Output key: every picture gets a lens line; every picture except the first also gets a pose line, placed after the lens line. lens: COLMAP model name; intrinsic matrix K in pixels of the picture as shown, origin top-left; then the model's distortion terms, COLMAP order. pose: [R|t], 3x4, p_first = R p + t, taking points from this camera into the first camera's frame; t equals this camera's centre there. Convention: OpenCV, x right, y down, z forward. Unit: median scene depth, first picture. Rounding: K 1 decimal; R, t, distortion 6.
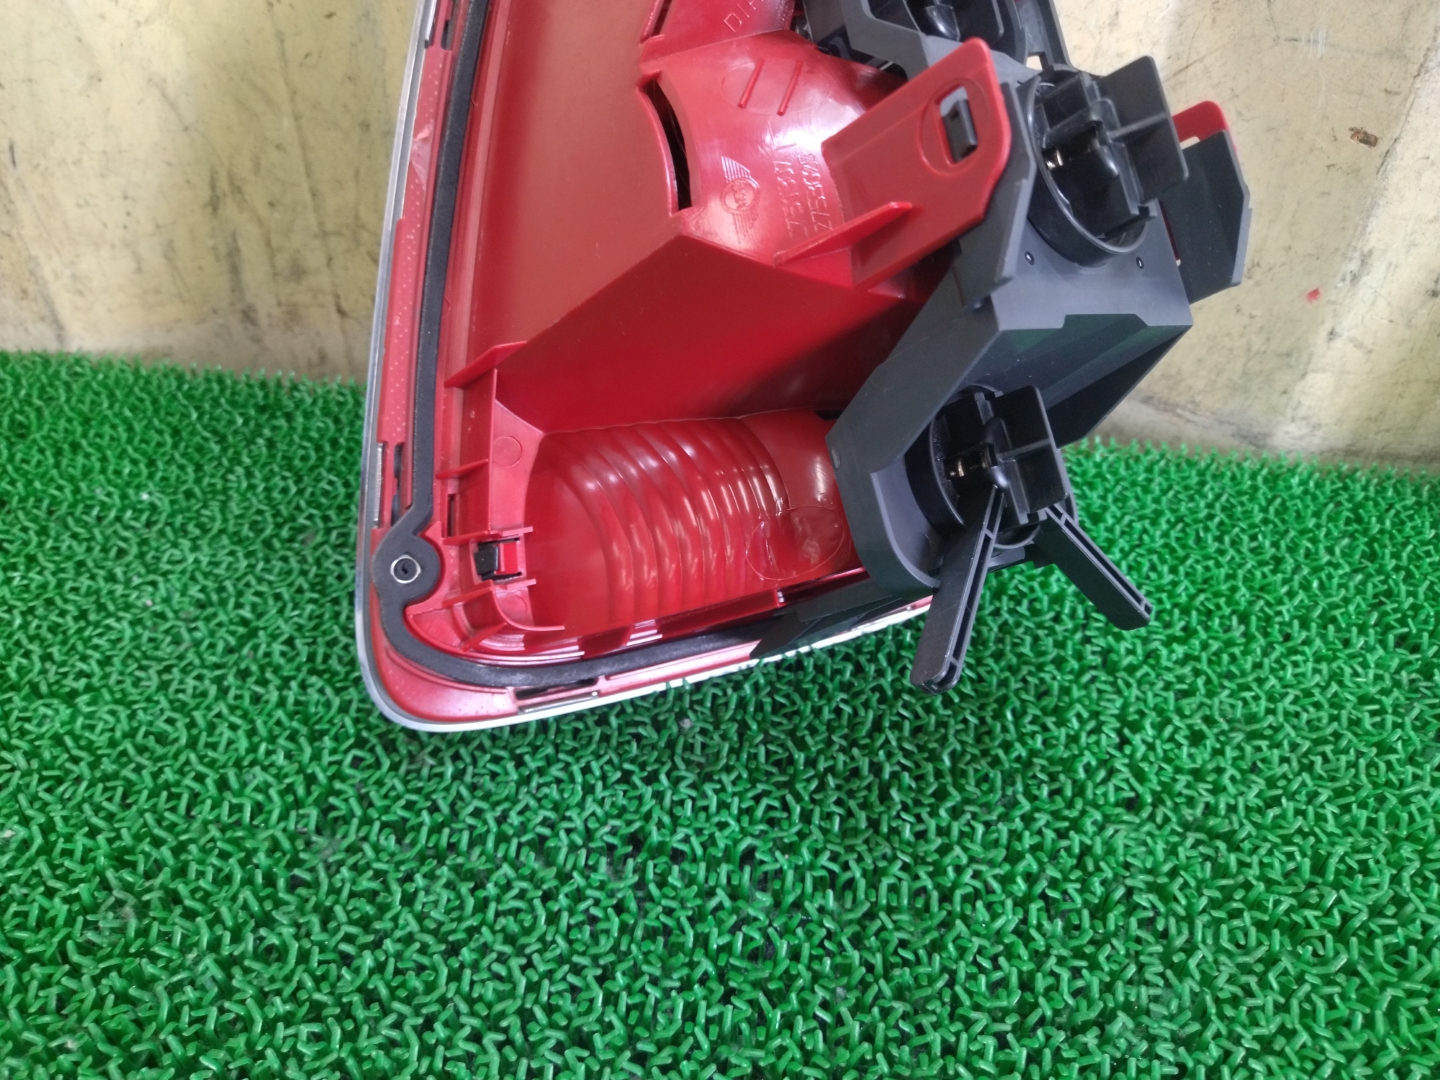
lens RADIAL K [[1055.2, 0, 720.0], [0, 1055.2, 540.0], [0, 0, 1]] dist [0.085354, -0.138270]
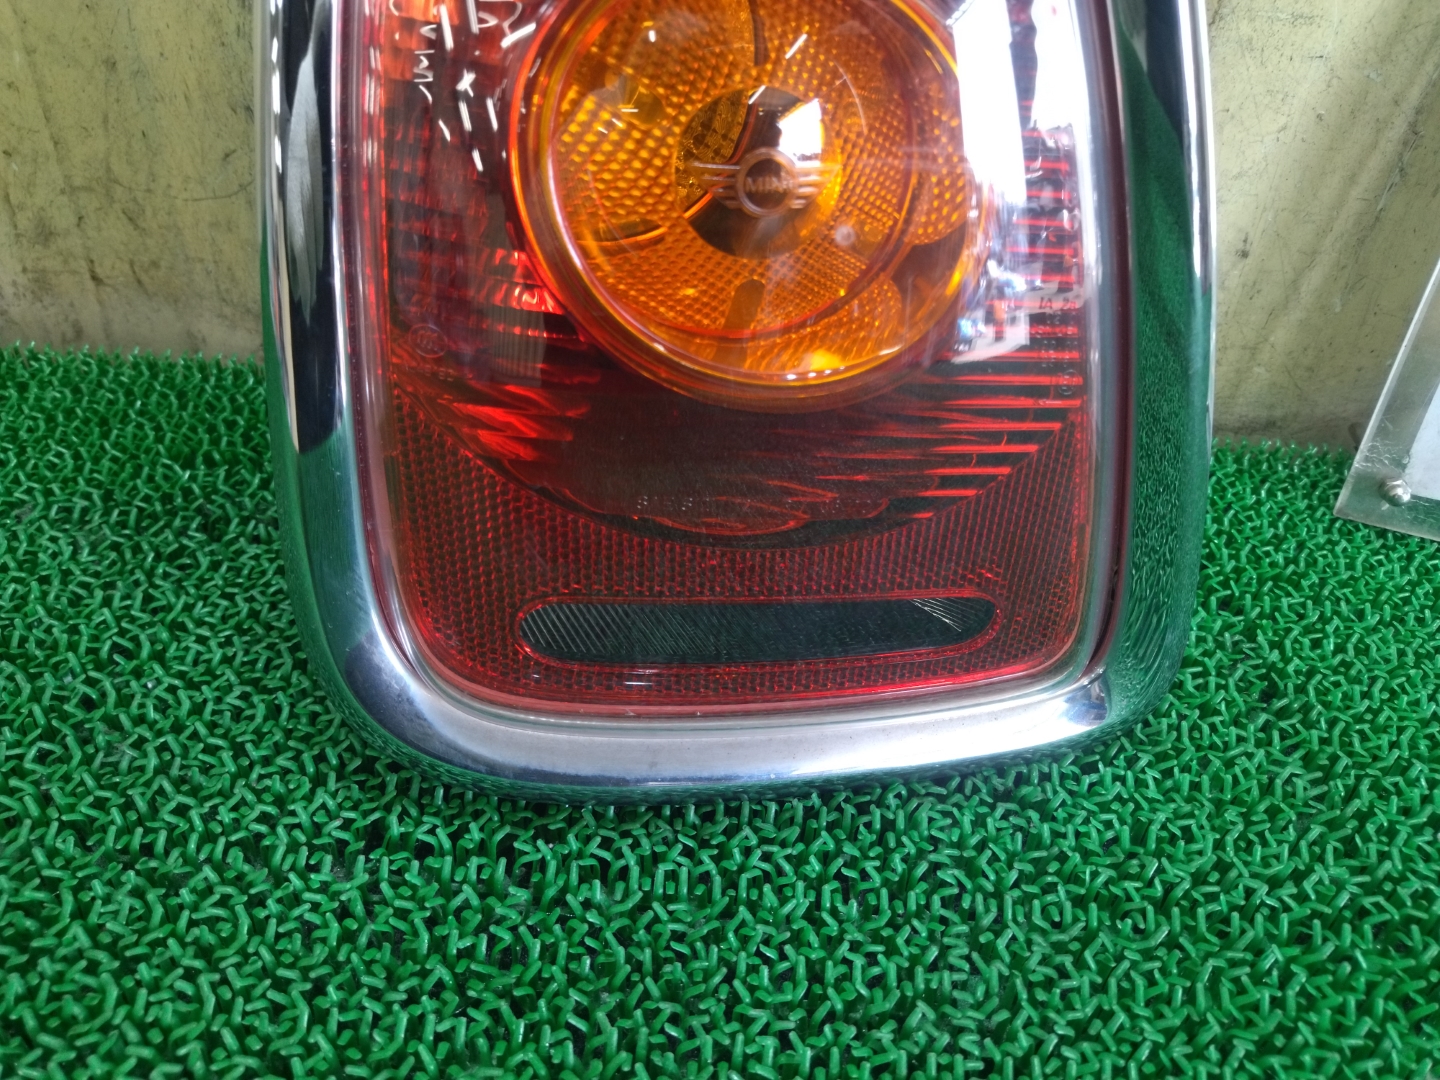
lens RADIAL K [[1056.9, 0, 695.2], [0, 1056.9, 549.2], [0, 0, 1]] dist [0.086575, -0.151109]
pose [[0.995719, -0.011899, 0.091661, 0.102563], [0.015423, 0.999165, -0.037832, 0.090647], [-0.091135, 0.039084, 0.995071, 0.116836]]
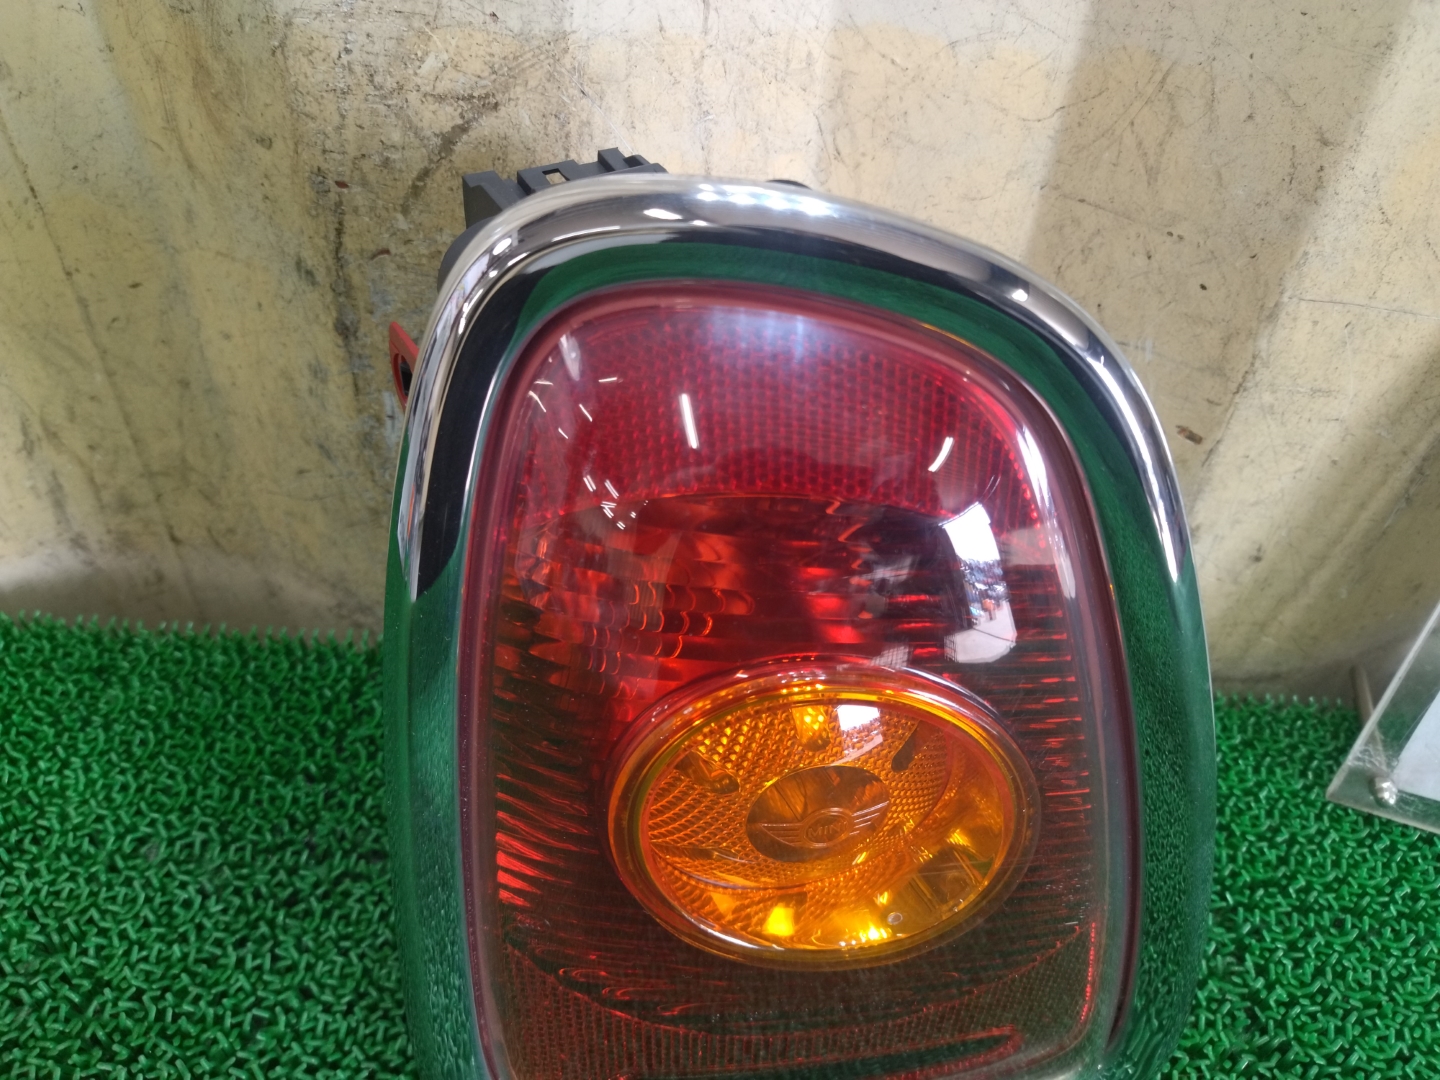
lens RADIAL K [[1093.2, 0, 707.6], [0, 1093.2, 541.1], [0, 0, 1]] dist [-0.088530, 0.098915]
pose [[0.996165, -0.038397, 0.078621, 0.071409], [0.031499, 0.995695, 0.087169, -0.470023], [-0.081630, -0.084358, 0.993086, 0.011151]]
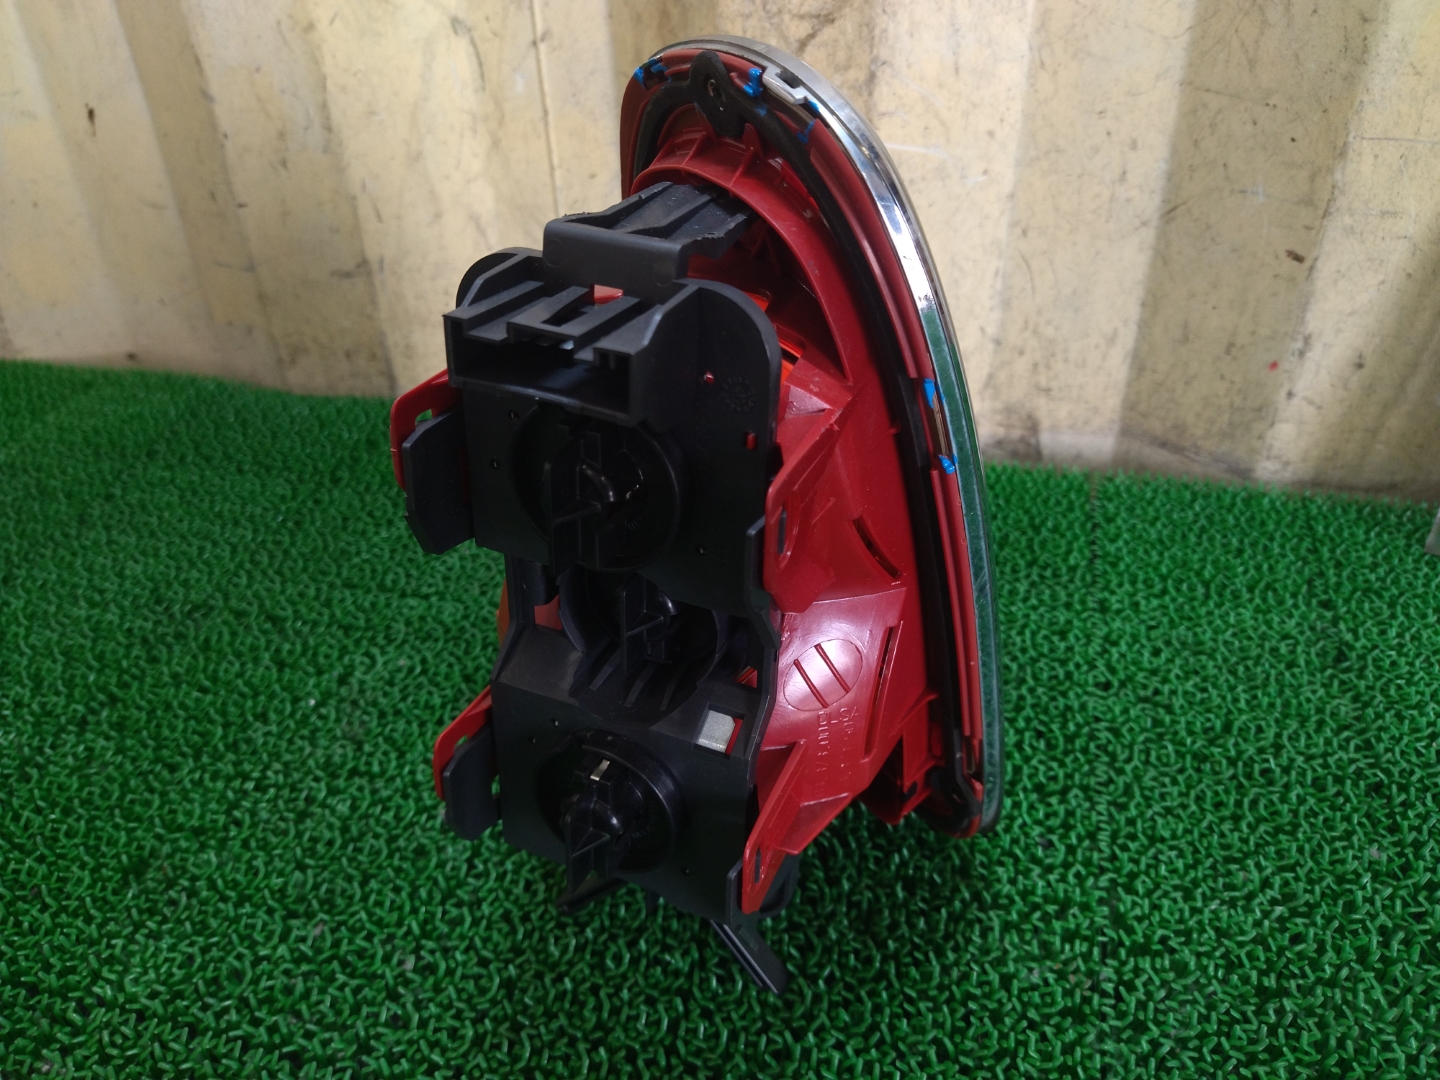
lens RADIAL K [[1055.2, 0, 720.0], [0, 1055.2, 540.0], [0, 0, 1]] dist [0.085354, -0.138270]
pose [[0.991590, 0.033847, -0.124915, 0.028551], [-0.045391, 0.994839, -0.090753, 0.211322], [0.121199, 0.095659, 0.988008, -0.601027]]
